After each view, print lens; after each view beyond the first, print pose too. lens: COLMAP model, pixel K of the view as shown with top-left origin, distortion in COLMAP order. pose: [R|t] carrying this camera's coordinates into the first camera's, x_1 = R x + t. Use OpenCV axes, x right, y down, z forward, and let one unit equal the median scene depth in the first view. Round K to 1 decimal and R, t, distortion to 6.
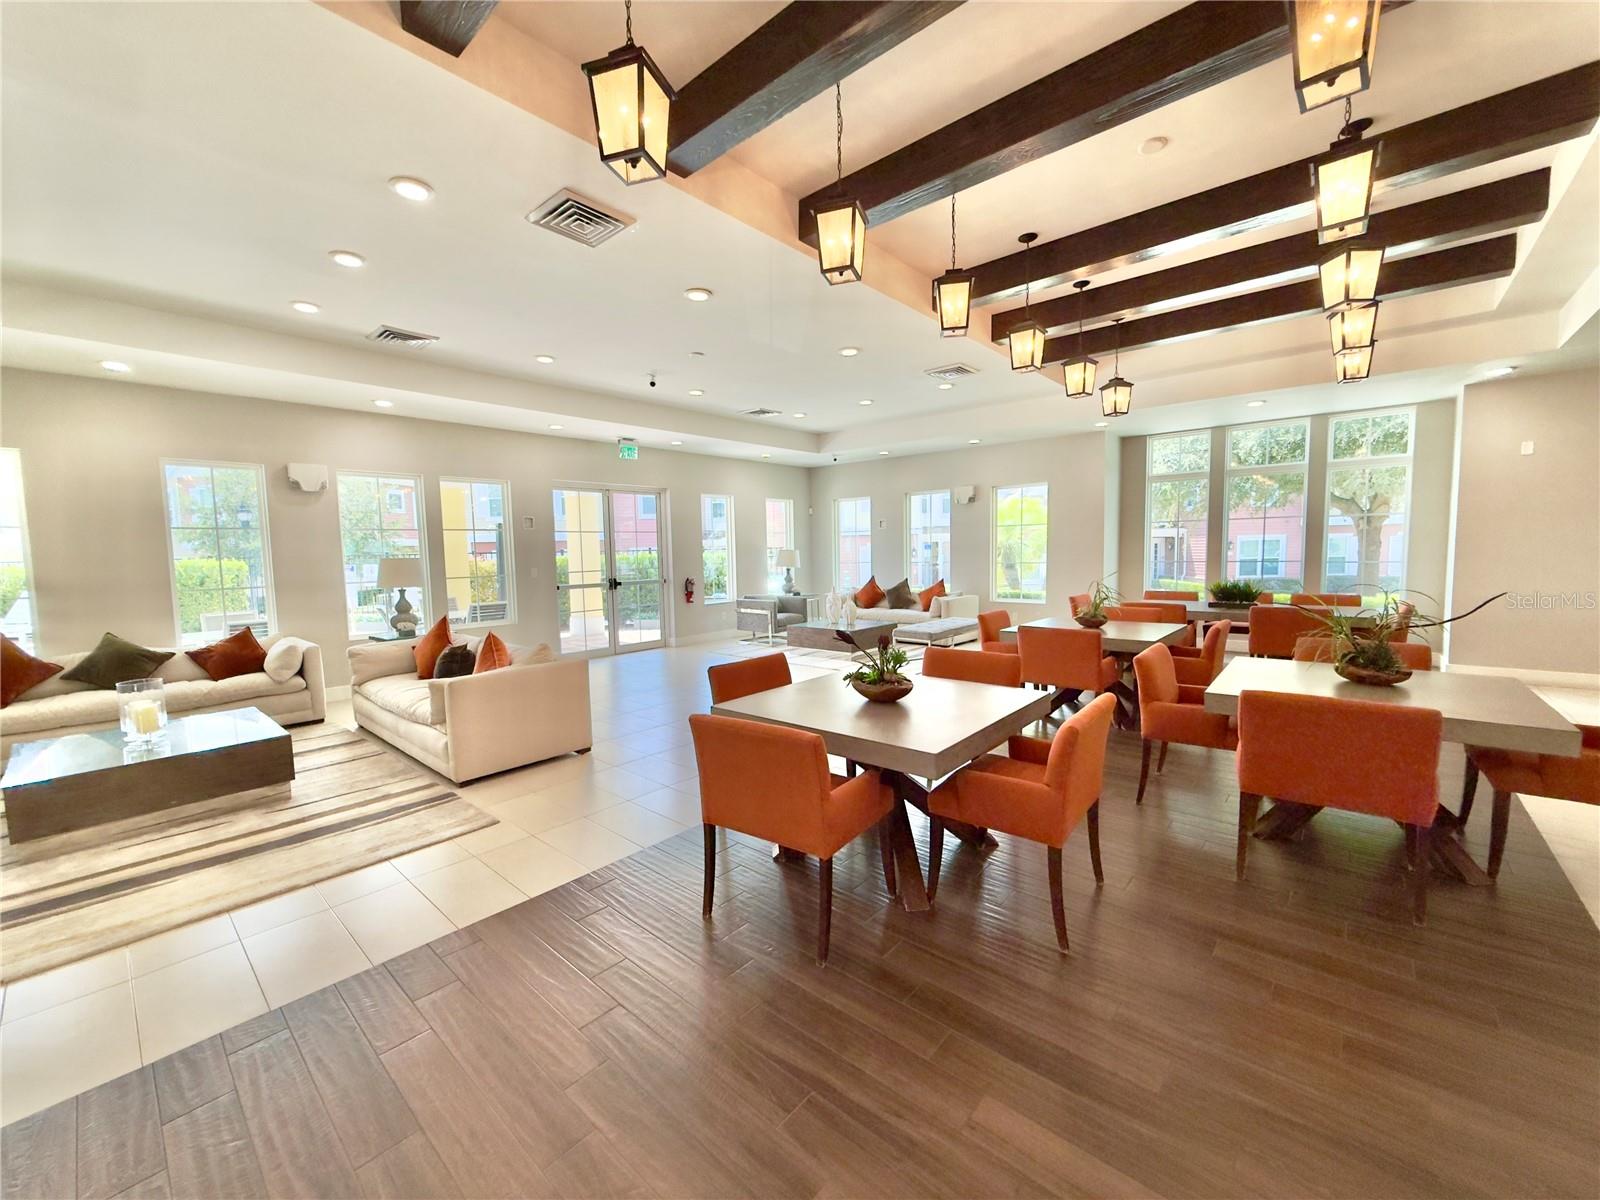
lens RADIAL K [[646.0, 0, 800.0], [0, 646.0, 600.0], [0, 0, 1]] dist [-0.001179, -0.000102]
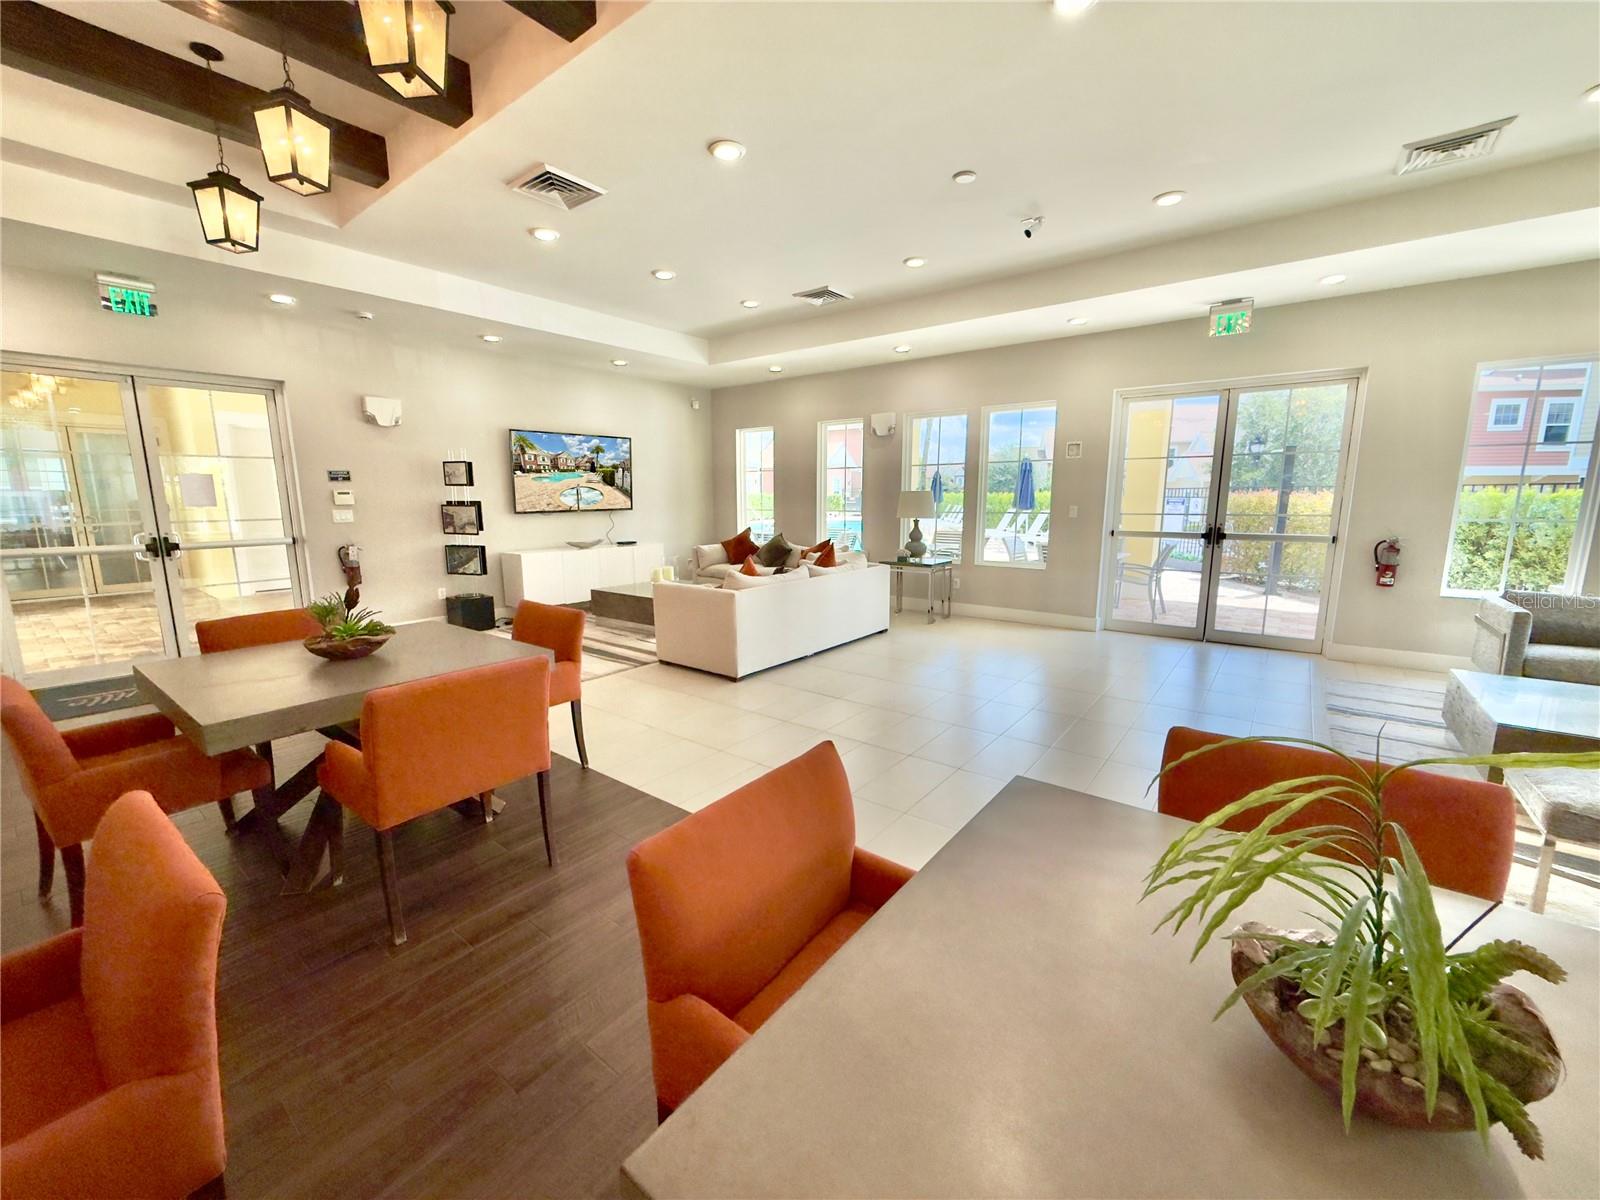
lens RADIAL K [[646.0, 0, 800.0], [0, 646.0, 600.0], [0, 0, 1]] dist [-0.001179, -0.000102]
pose [[0.054575, 0.180402, -0.982078, 0.404865], [-0.075979, 0.981442, 0.176063, -0.050604], [0.995615, 0.065009, 0.067269, 0.613580]]
